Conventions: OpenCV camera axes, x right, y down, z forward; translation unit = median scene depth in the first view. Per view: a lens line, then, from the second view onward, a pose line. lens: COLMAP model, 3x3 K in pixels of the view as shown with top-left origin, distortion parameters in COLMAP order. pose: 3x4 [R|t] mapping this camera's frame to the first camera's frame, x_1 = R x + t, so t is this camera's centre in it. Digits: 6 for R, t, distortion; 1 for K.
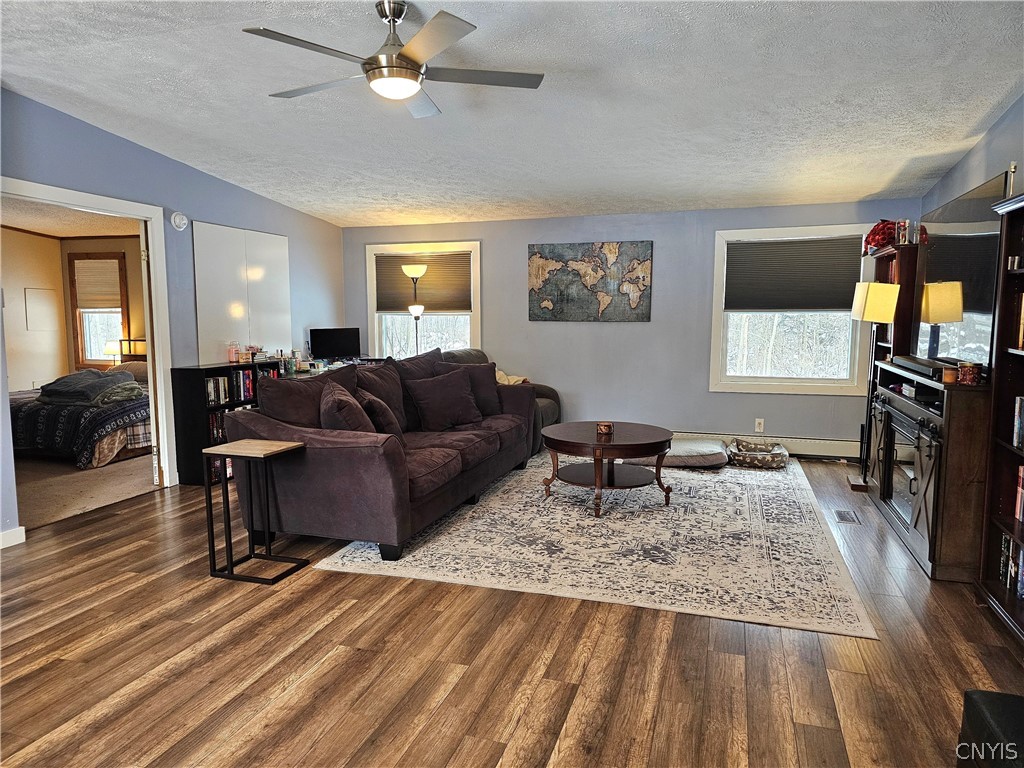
lens RADIAL K [[676.1, 0, 497.3], [0, 676.1, 396.7], [0, 0, 1]] dist [0.058835, -0.031785]
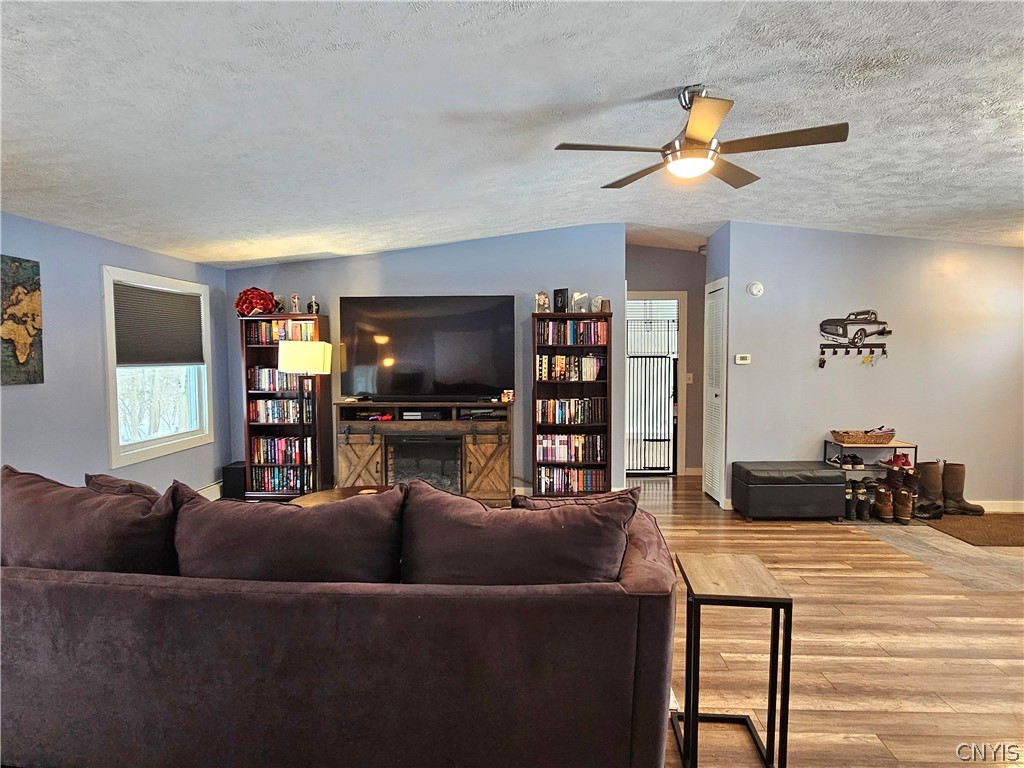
lens RADIAL K [[594.8, 0, 524.9], [0, 594.8, 386.3], [0, 0, 1]] dist [0.006427, -0.001677]
pose [[-0.294476, -0.047385, 0.954483, -0.808481], [0.124002, 0.988432, 0.087327, -0.174566], [-0.947580, 0.144074, -0.285194, 1.260326]]
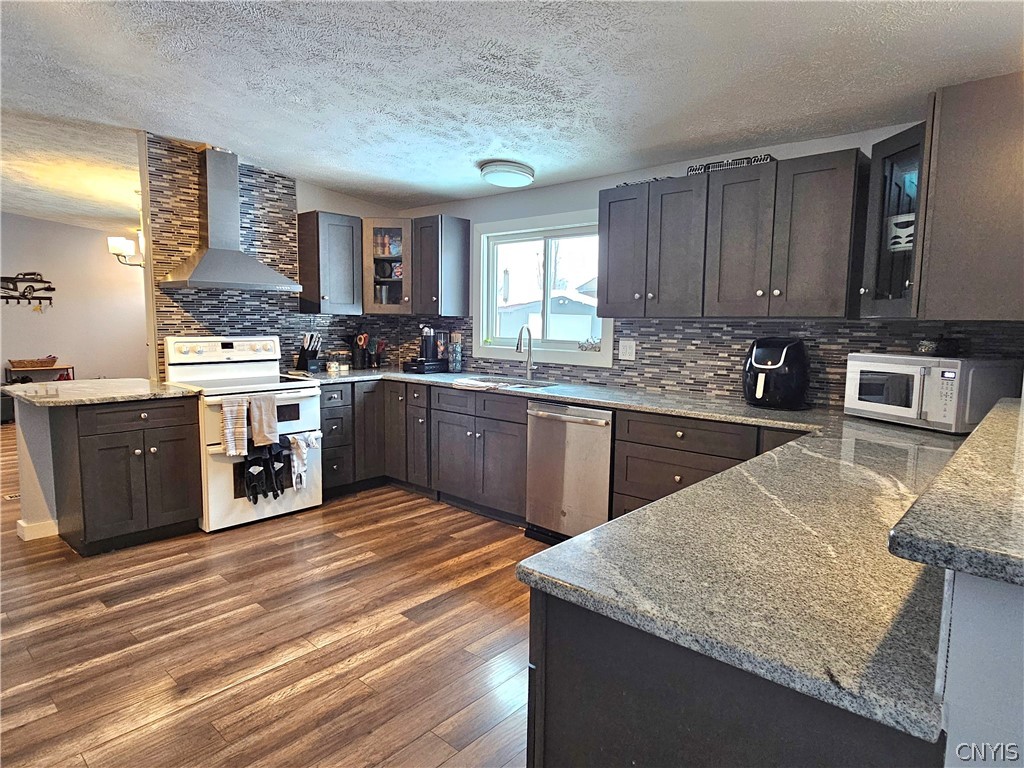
lens RADIAL K [[594.8, 0, 504.1], [0, 594.8, 384.3], [0, 0, 1]] dist [0.006427, -0.001677]
pose [[-0.919533, -0.056038, 0.388996, -1.892078], [0.036871, 0.973117, 0.227343, -0.159197], [-0.391278, 0.223392, -0.892747, 1.291208]]
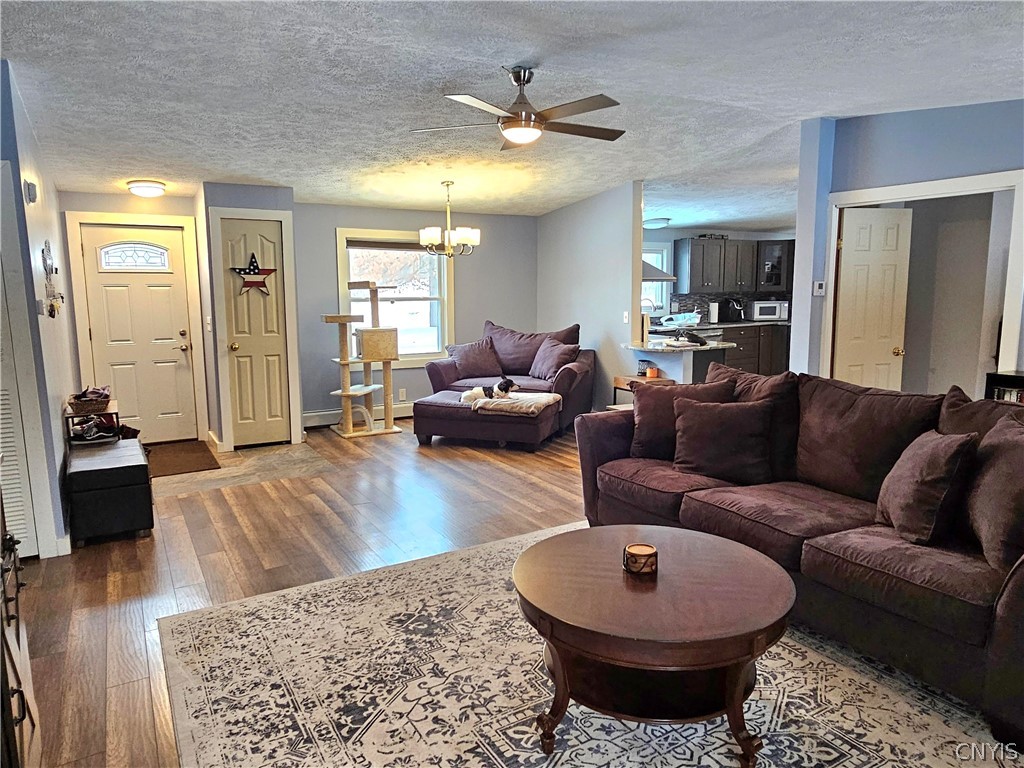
lens RADIAL K [[681.3, 0, 510.7], [0, 681.3, 382.9], [0, 0, 1]] dist [0.011534, -0.008975]
pose [[-0.652697, 0.112294, -0.749251, 0.717583], [-0.084090, 0.972106, 0.218949, -0.216820], [0.752938, 0.205912, -0.625048, 1.512531]]
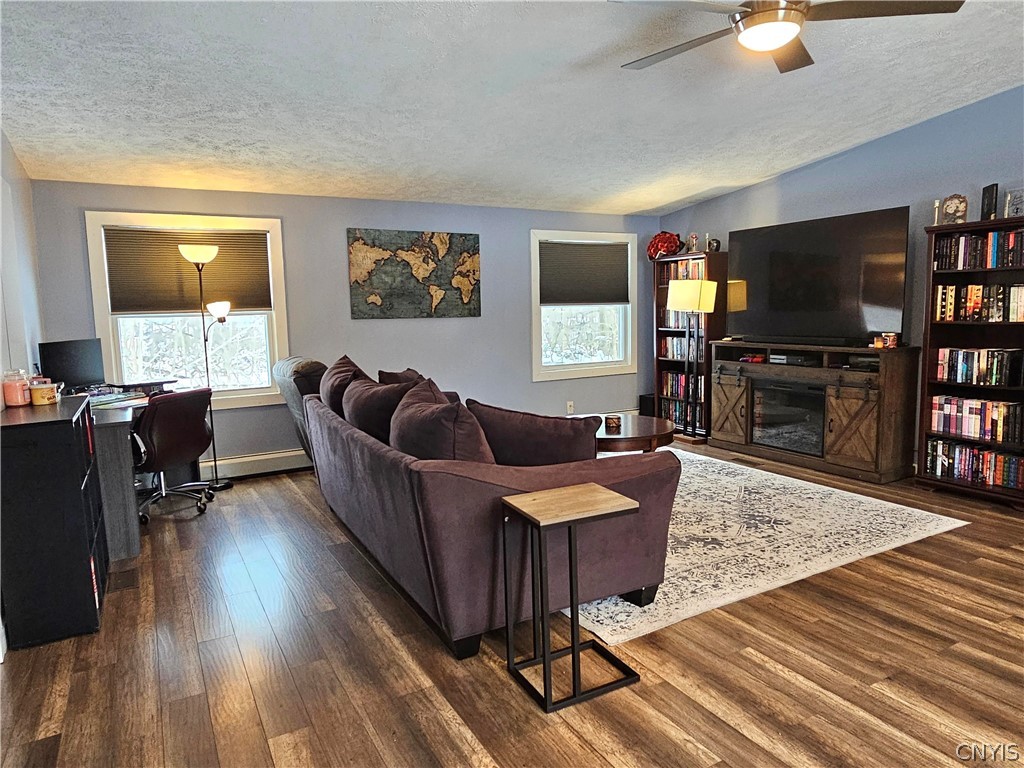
lens RADIAL K [[681.3, 0, 511.1], [0, 681.3, 385.2], [0, 0, 1]] dist [0.011534, -0.008975]
pose [[0.667641, -0.095779, 0.738296, -0.833374], [0.112667, 0.993267, 0.026971, -0.059373], [-0.735908, 0.065174, 0.673937, 0.545334]]
